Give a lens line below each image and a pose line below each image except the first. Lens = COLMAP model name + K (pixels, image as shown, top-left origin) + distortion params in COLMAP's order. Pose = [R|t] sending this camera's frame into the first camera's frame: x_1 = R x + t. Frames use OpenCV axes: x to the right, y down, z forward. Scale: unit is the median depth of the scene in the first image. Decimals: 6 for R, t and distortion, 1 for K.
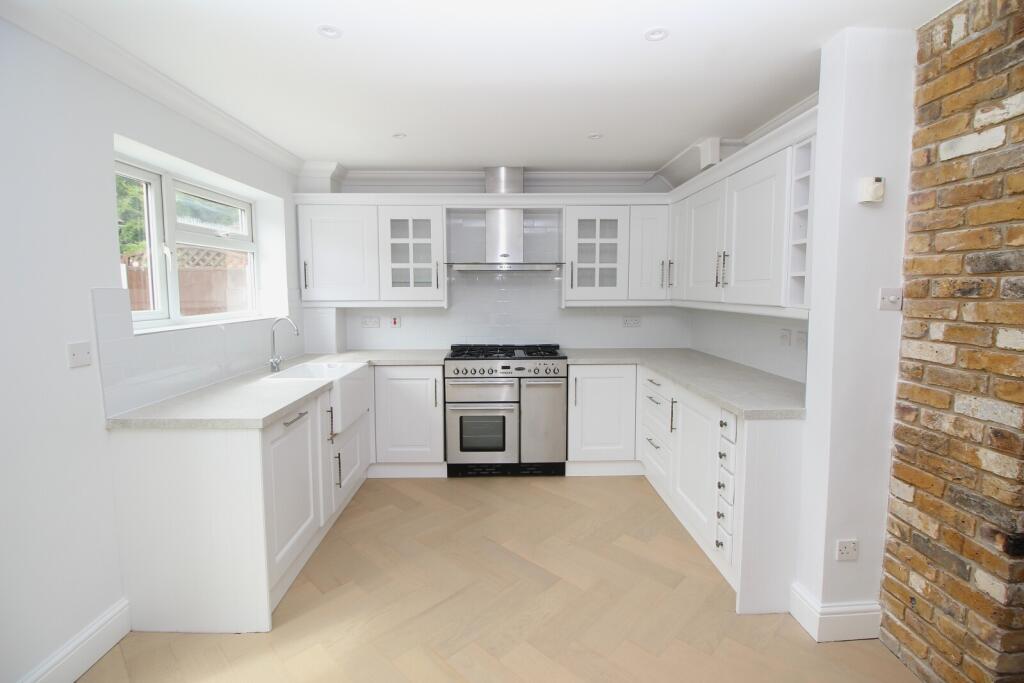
lens RADIAL K [[475.5, 0, 511.8], [0, 475.5, 328.5], [0, 0, 1]] dist [-0.001563, -0.011031]
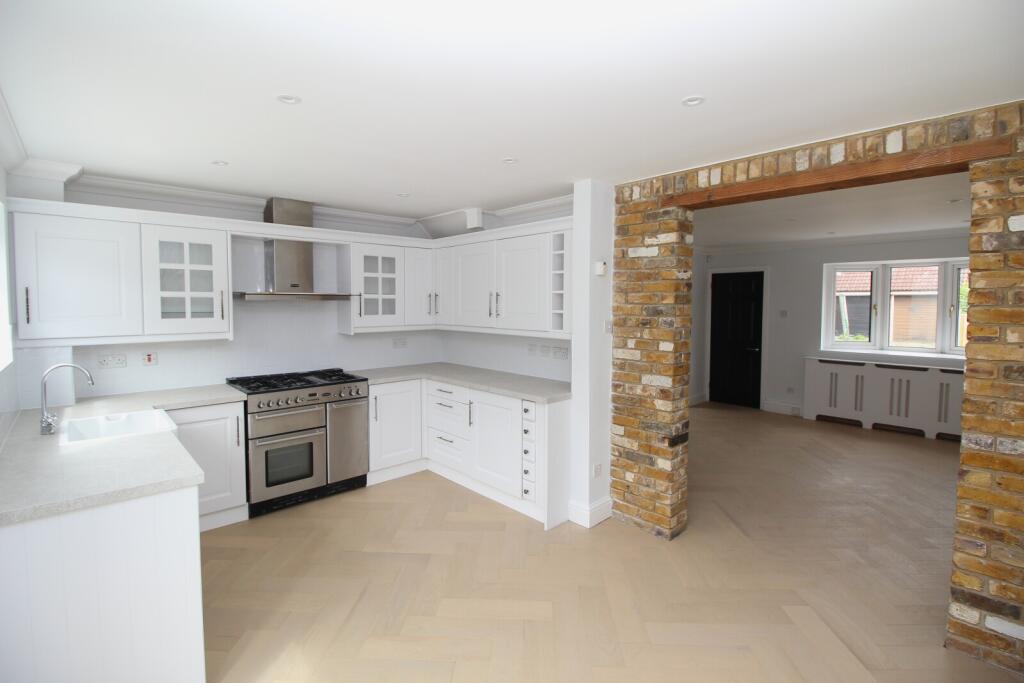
lens RADIAL K [[475.5, 0, 511.8], [0, 475.5, 328.5], [0, 0, 1]] dist [-0.001563, -0.011031]
pose [[0.743764, -0.032960, 0.667630, -0.710561], [0.051230, 0.998657, -0.007769, -0.060878], [-0.666477, 0.039981, 0.744453, -0.127880]]
